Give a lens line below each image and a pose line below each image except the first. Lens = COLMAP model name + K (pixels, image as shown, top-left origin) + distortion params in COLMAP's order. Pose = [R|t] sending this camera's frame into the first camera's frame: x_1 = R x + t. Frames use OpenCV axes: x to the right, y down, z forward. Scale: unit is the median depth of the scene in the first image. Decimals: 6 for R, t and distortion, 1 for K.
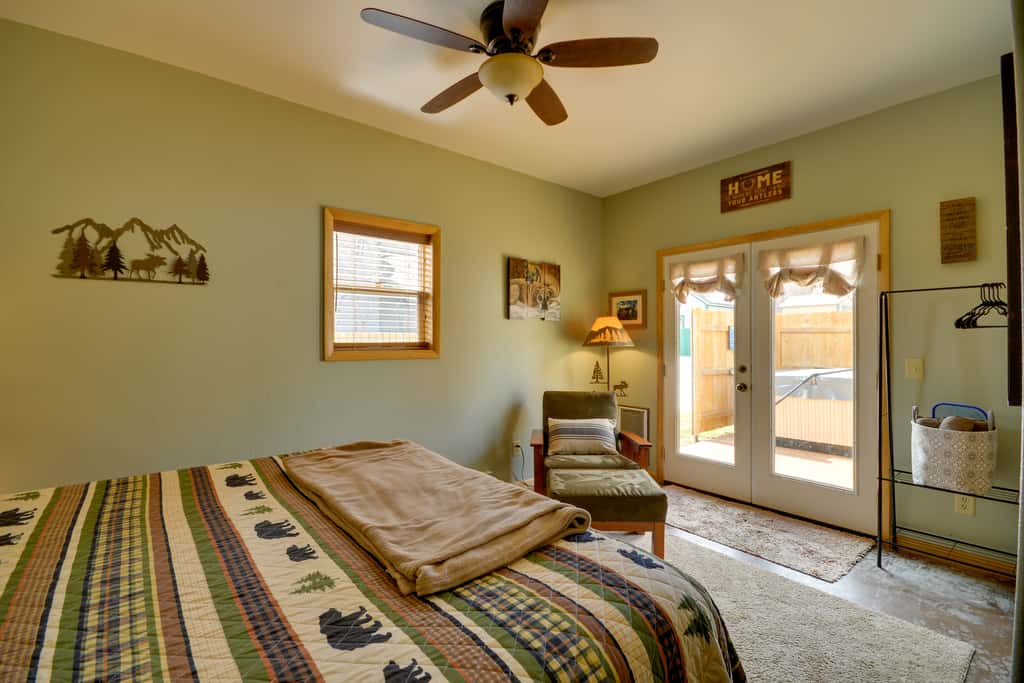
lens RADIAL K [[446.8, 0, 513.6], [0, 446.8, 341.1], [0, 0, 1]] dist [-0.019396, -0.001762]
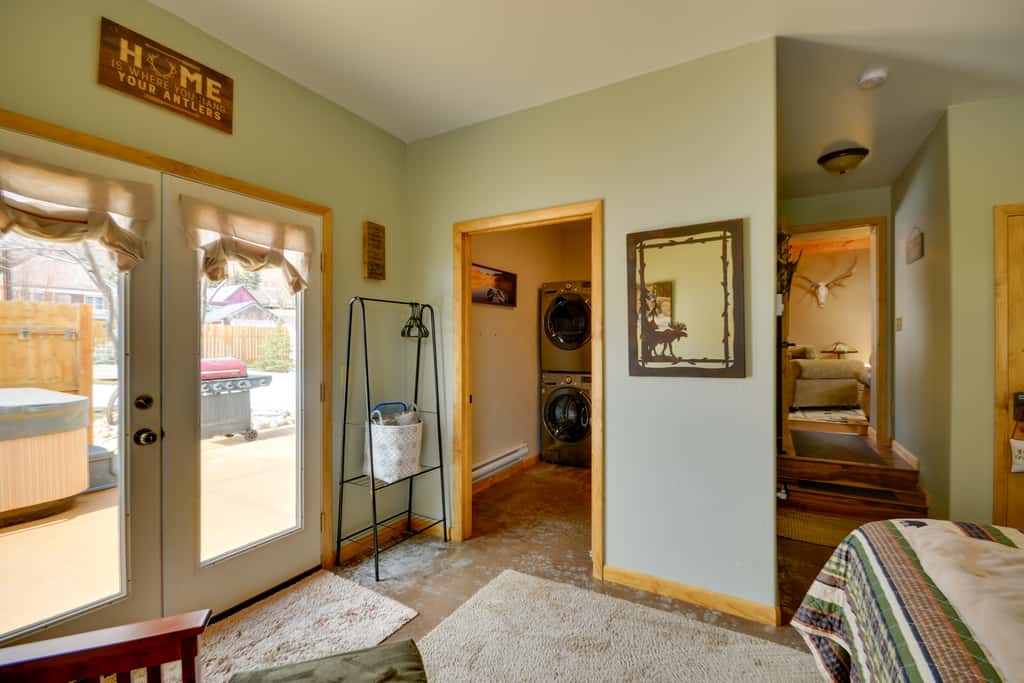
lens RADIAL K [[446.8, 0, 511.7], [0, 446.8, 343.4], [0, 0, 1]] dist [-0.019396, -0.001762]
pose [[-0.368124, 0.000315, 0.929776, -0.171646], [-0.003069, 0.999994, -0.001554, -0.009989], [-0.929771, -0.003426, -0.368121, 0.978980]]
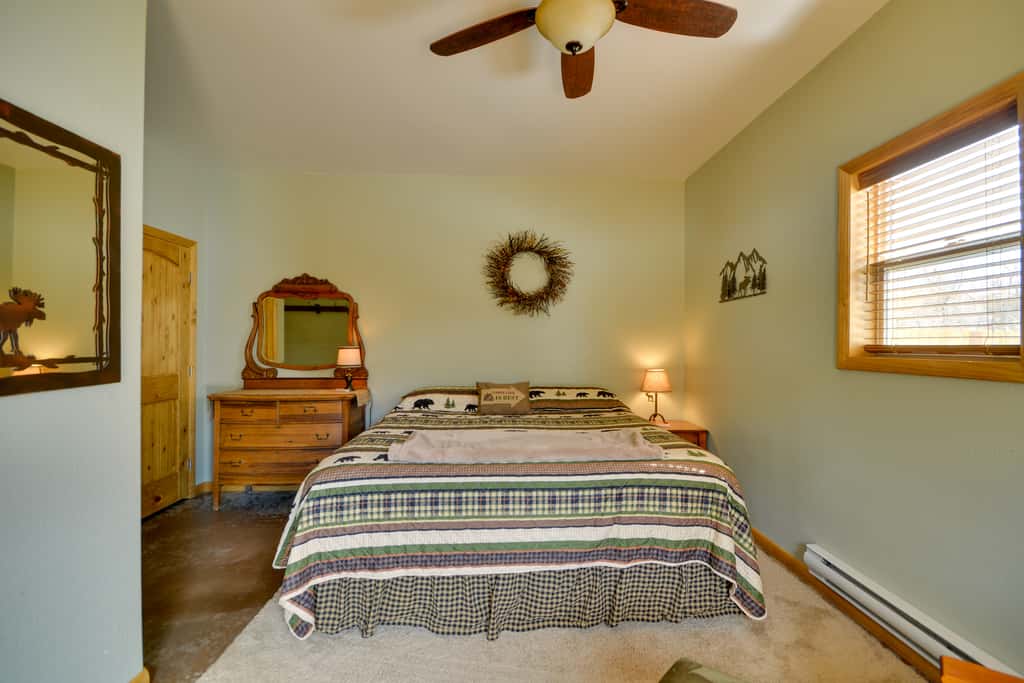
lens RADIAL K [[446.8, 0, 514.4], [0, 446.8, 341.4], [0, 0, 1]] dist [-0.019396, -0.001762]
pose [[-0.622534, 0.000305, -0.782593, 0.518948], [-0.000898, 0.999999, 0.001104, -0.002701], [0.782592, 0.001390, -0.622533, 1.034922]]
